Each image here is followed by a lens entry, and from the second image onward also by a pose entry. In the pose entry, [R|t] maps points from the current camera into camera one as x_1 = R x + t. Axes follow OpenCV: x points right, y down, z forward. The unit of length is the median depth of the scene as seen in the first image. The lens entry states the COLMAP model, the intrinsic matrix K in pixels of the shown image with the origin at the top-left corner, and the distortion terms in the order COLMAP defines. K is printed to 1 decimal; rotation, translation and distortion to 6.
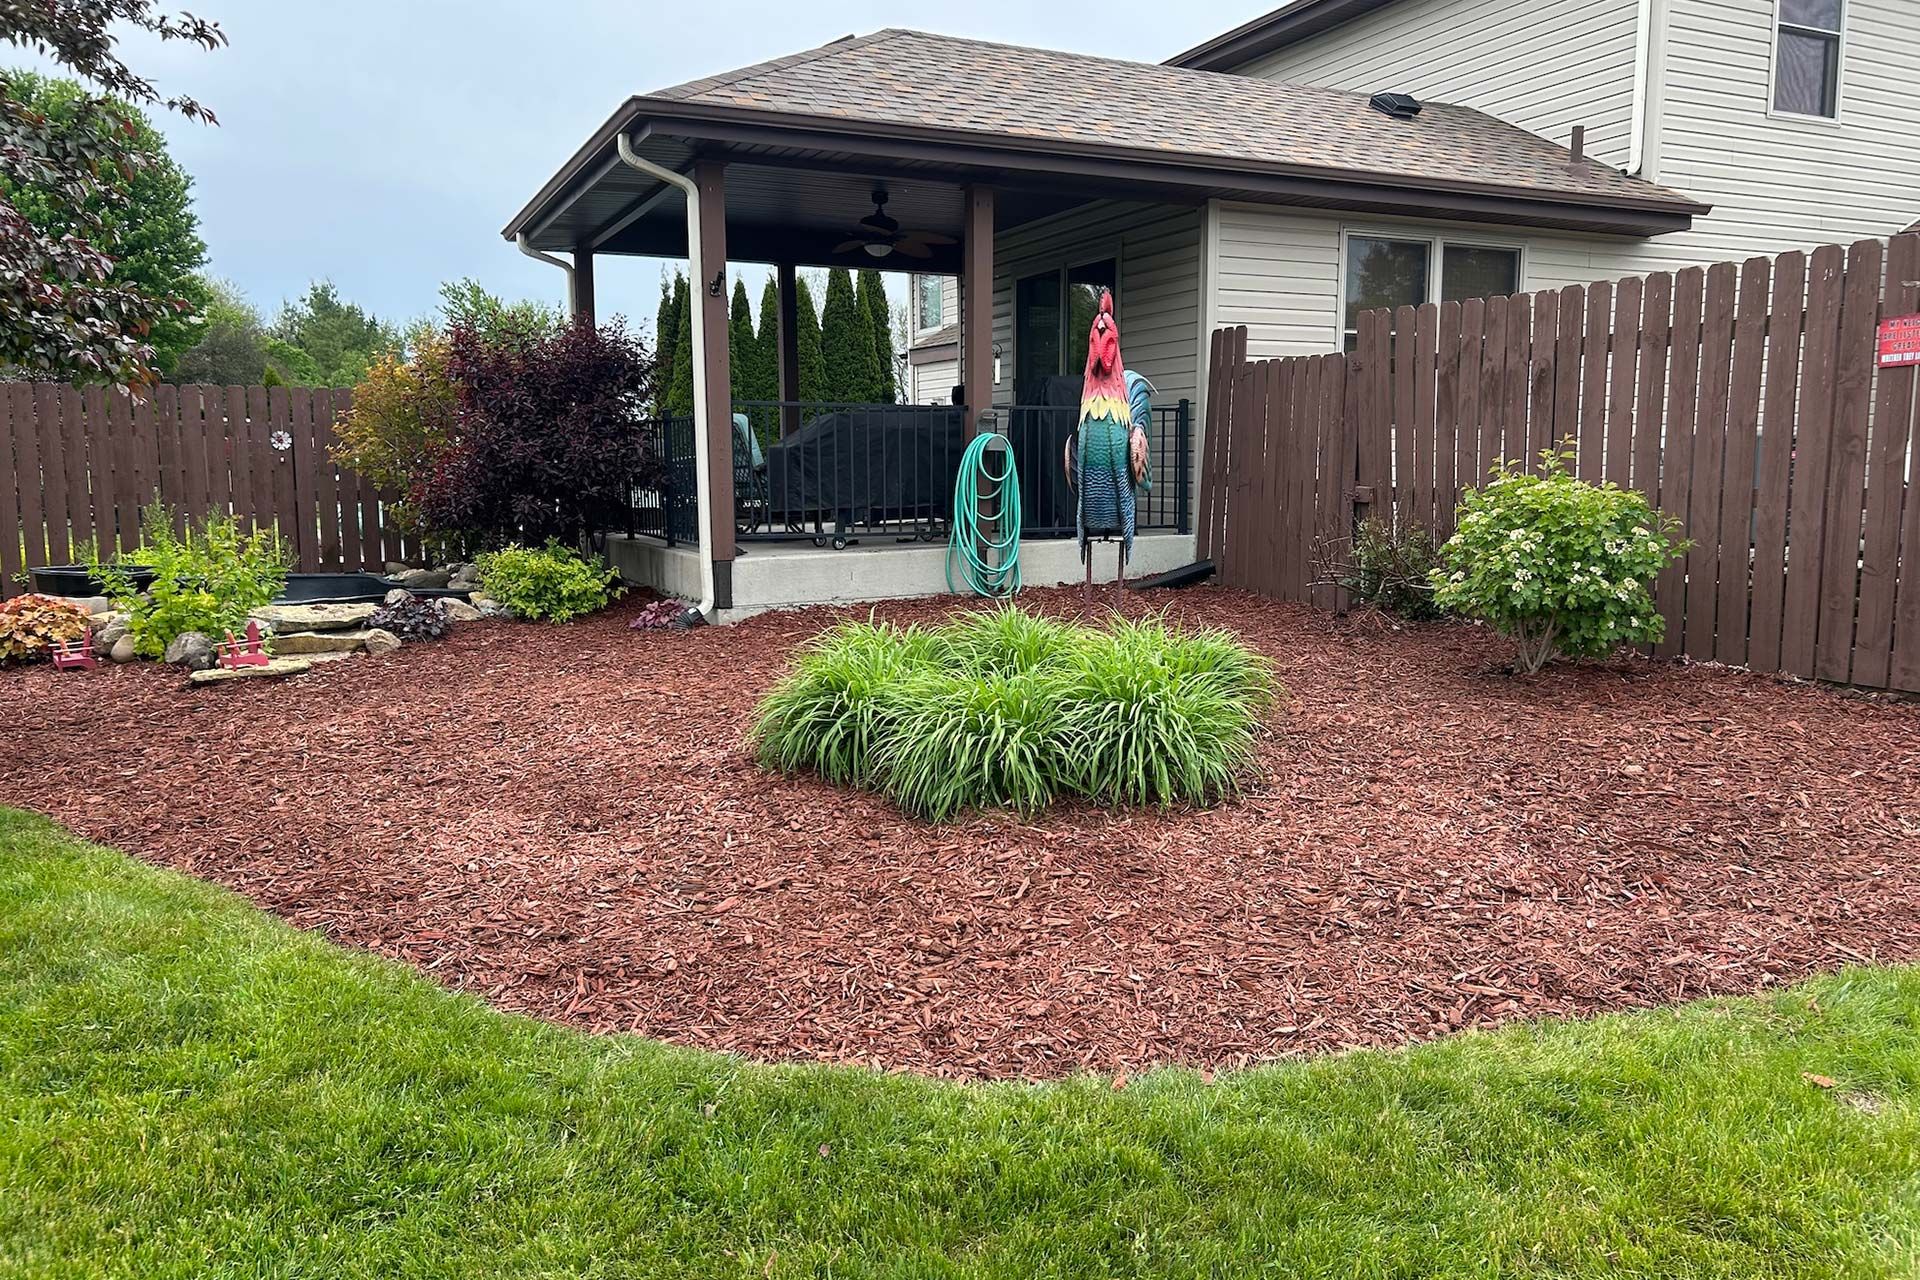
lens RADIAL K [[1437.0, 0, 960.8], [0, 1437.0, 640.6], [0, 0, 1]] dist [0.033805, -0.003608]
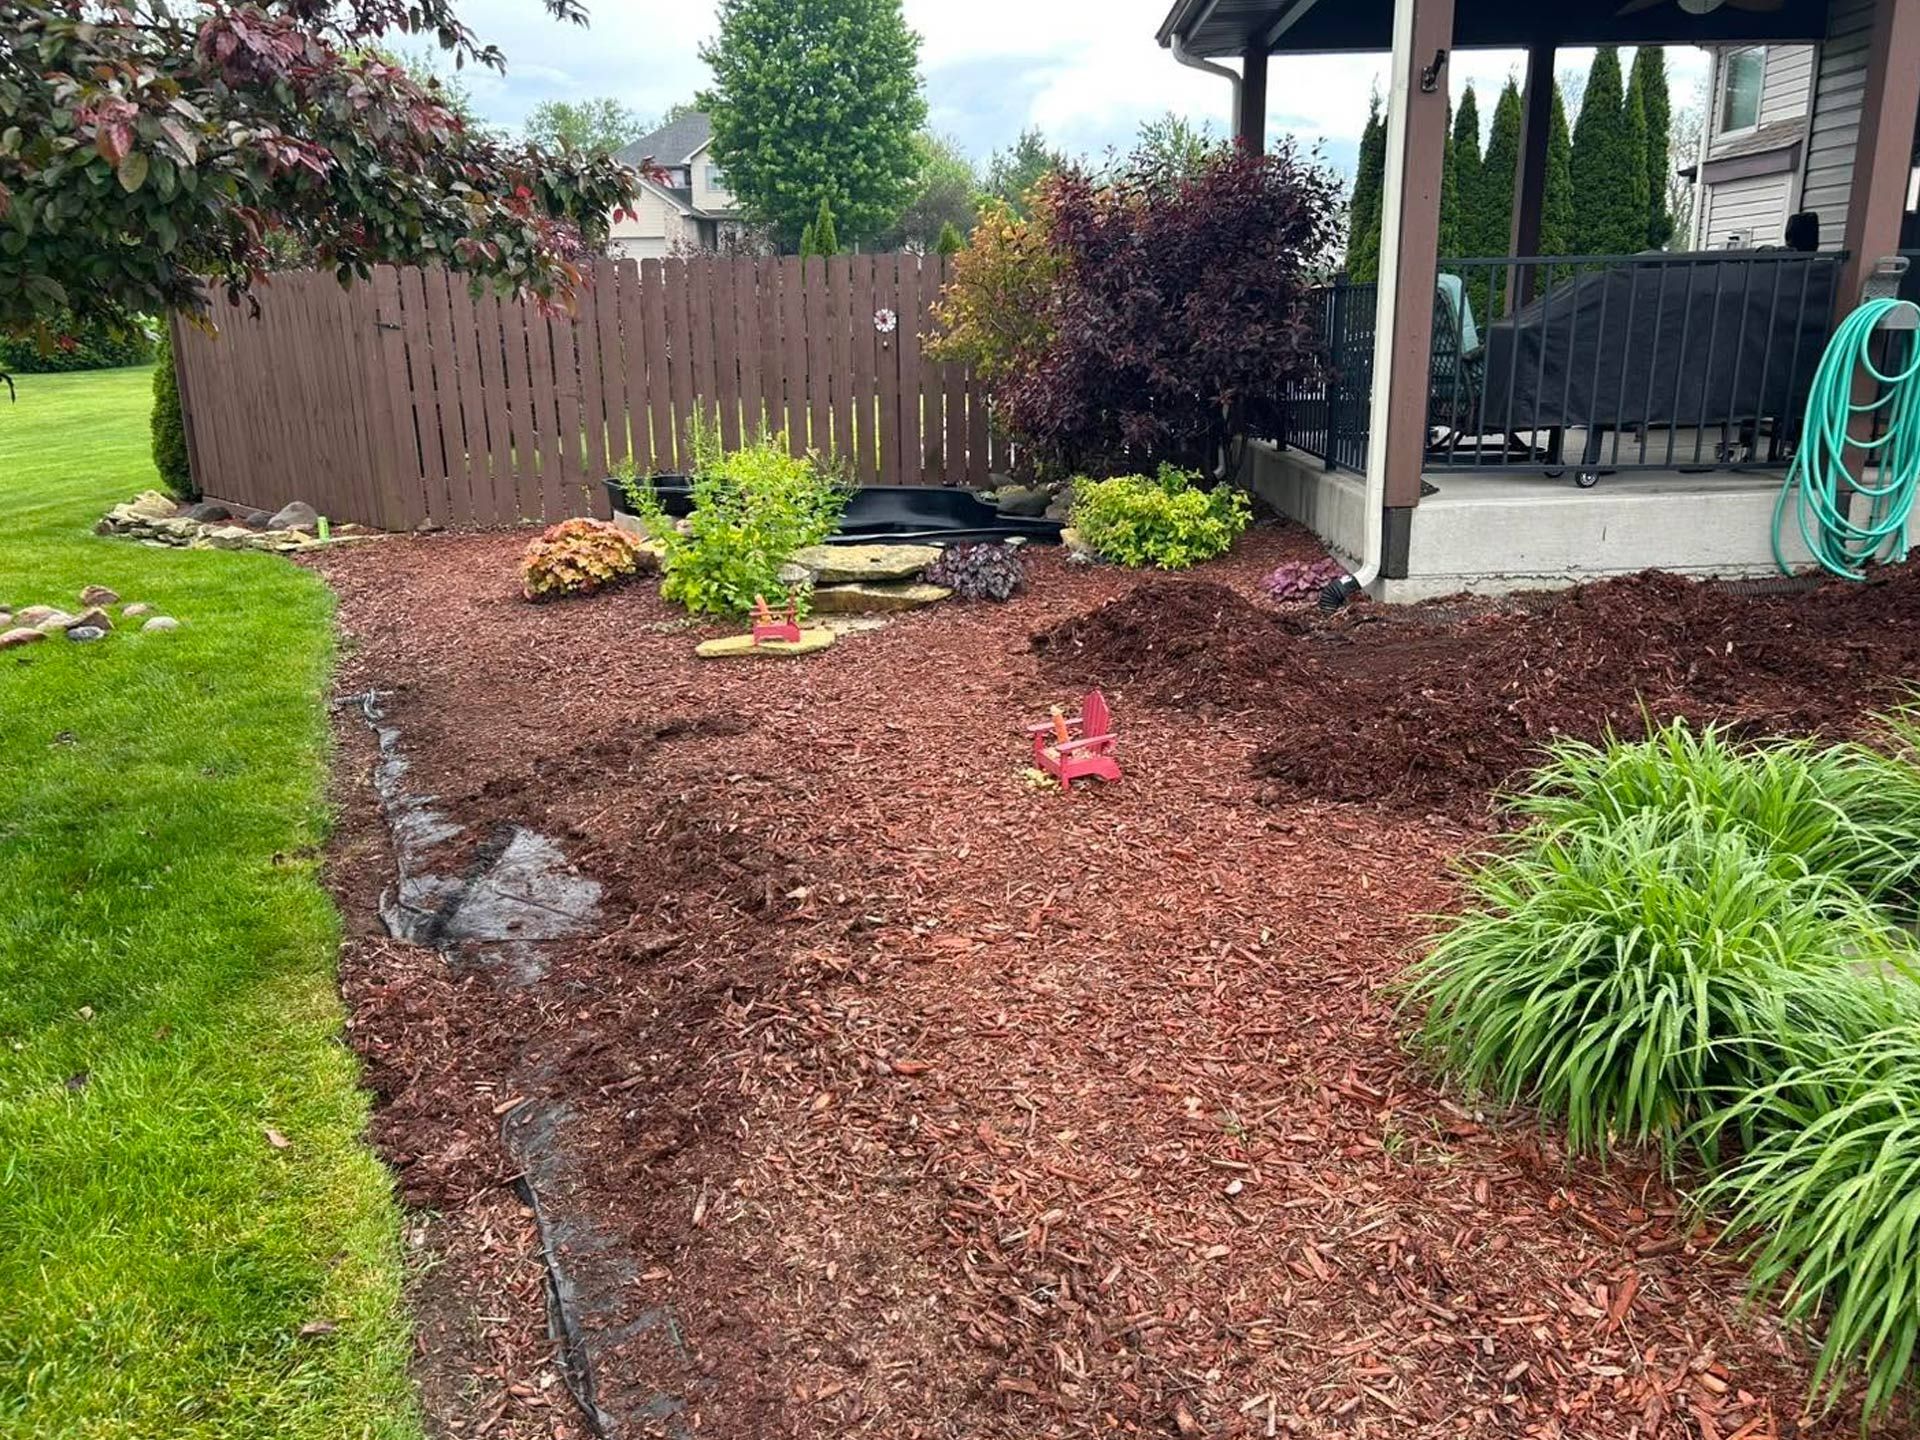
lens RADIAL K [[1490.3, 0, 963.1], [0, 1490.3, 720.1], [0, 0, 1]] dist [0.059460, -0.002805]
pose [[0.899688, 0.105328, -0.423637, -0.033653], [-0.044218, 0.987452, 0.151602, -0.045354], [0.434289, -0.117662, 0.893056, 0.223282]]
